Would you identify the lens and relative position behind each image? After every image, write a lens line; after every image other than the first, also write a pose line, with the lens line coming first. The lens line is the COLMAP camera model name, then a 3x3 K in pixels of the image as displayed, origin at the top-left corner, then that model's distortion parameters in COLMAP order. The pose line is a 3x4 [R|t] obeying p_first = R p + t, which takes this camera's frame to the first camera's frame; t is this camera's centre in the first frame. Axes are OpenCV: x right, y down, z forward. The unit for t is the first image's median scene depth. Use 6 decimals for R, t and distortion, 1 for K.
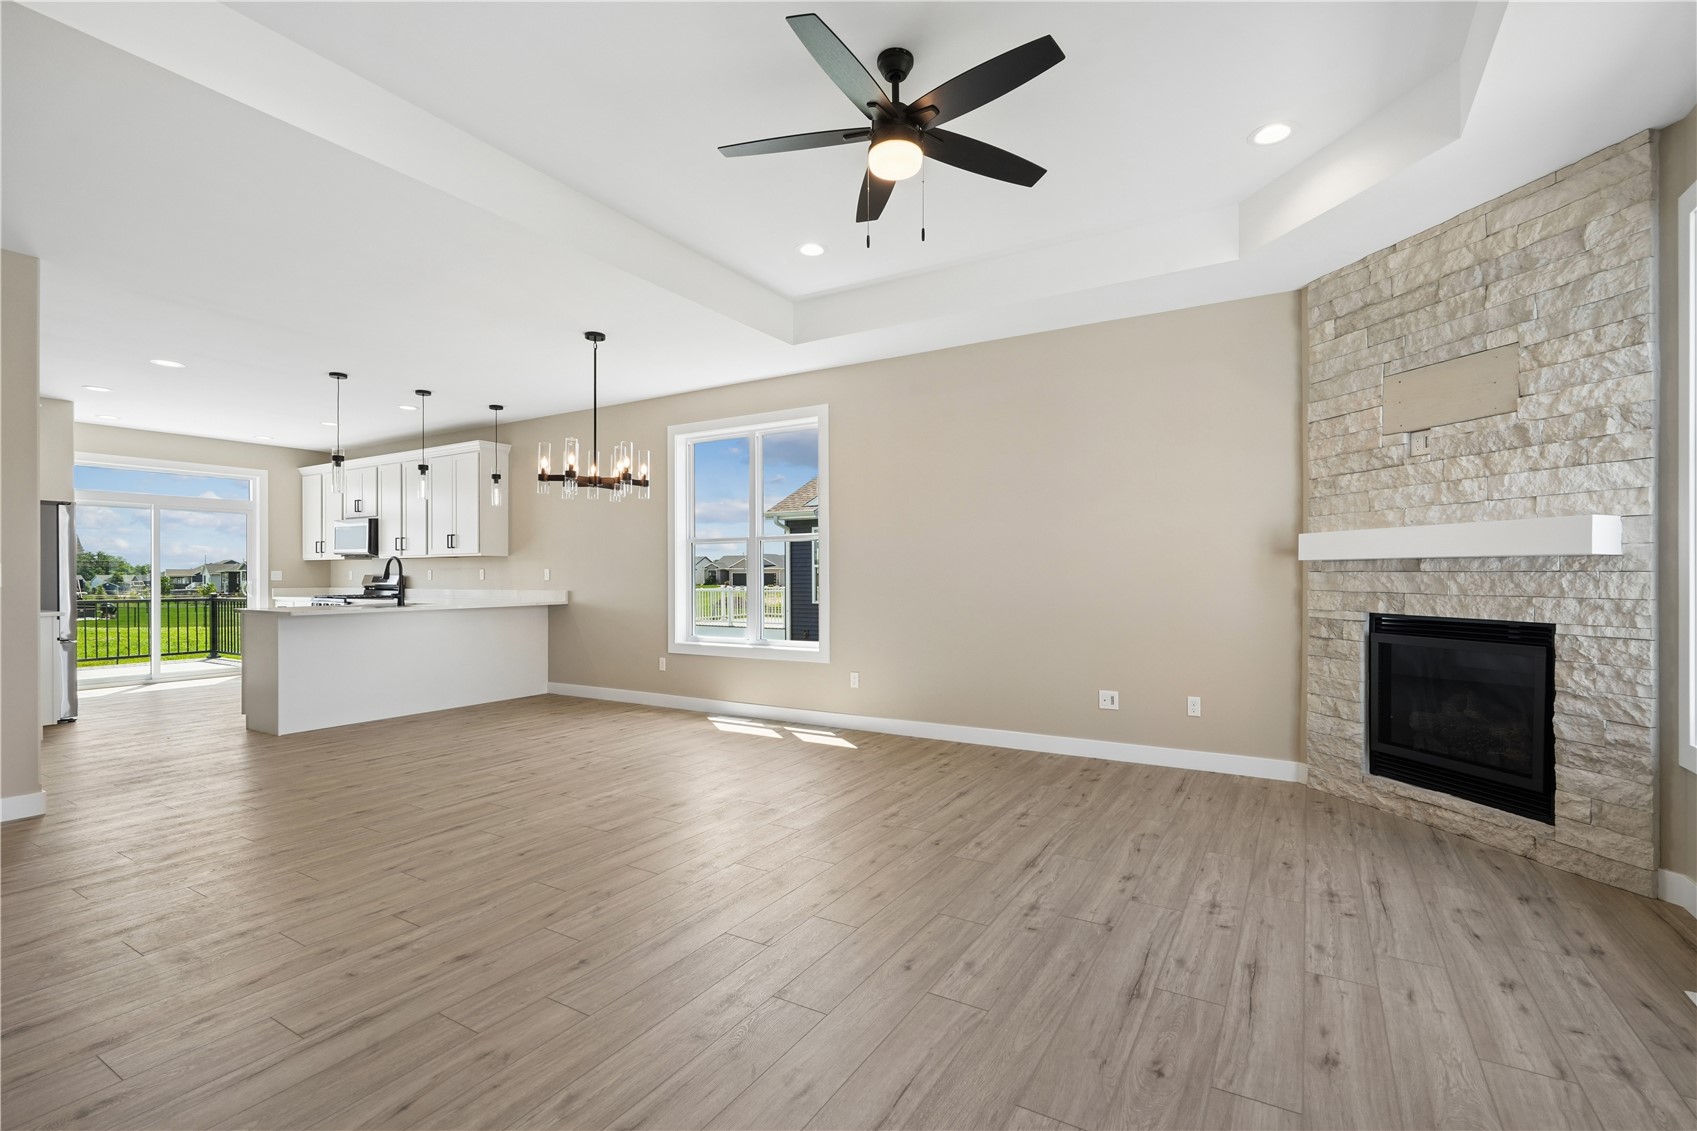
lens RADIAL K [[774.7, 0, 860.8], [0, 774.7, 567.7], [0, 0, 1]] dist [-0.002666, 0.001043]
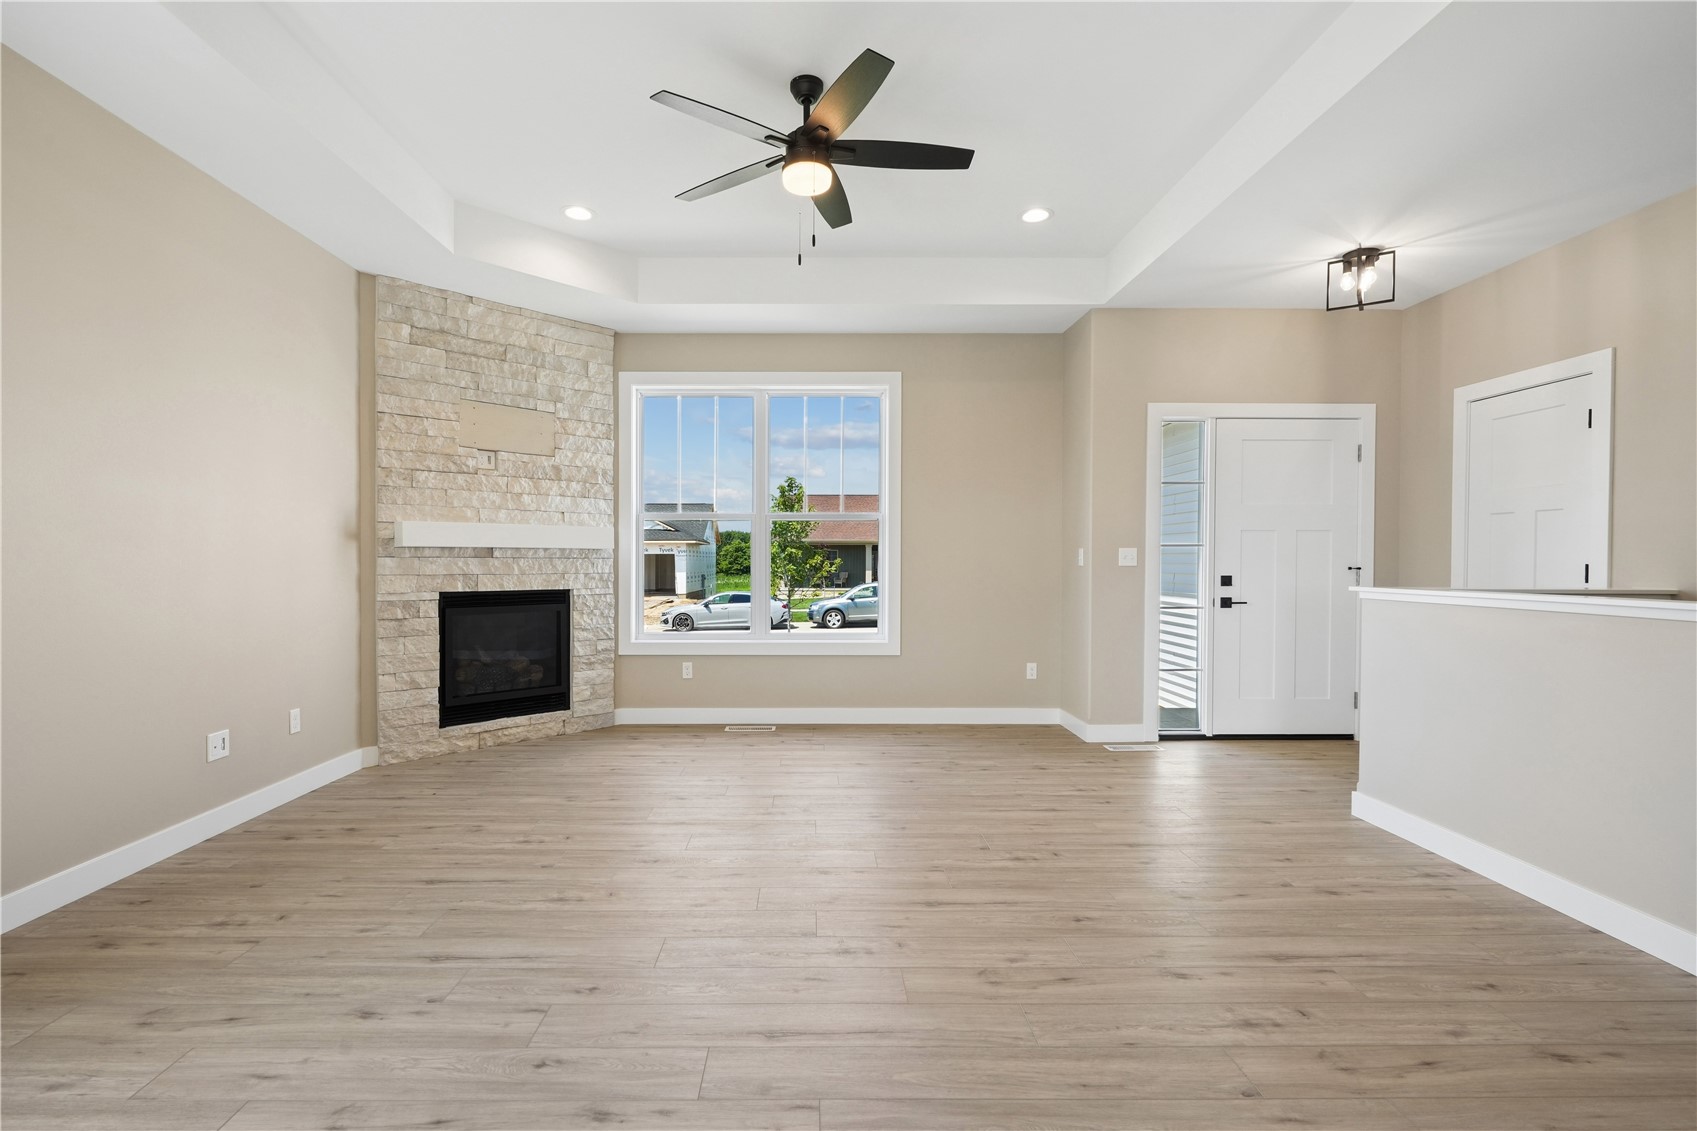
lens RADIAL K [[774.7, 0, 816.9], [0, 774.7, 572.6], [0, 0, 1]] dist [-0.002666, 0.001043]
pose [[-0.515879, -0.010820, 0.856593, -0.609043], [-0.006803, 0.999940, 0.008534, 0.013550], [-0.856634, -0.001425, -0.515922, 1.046303]]
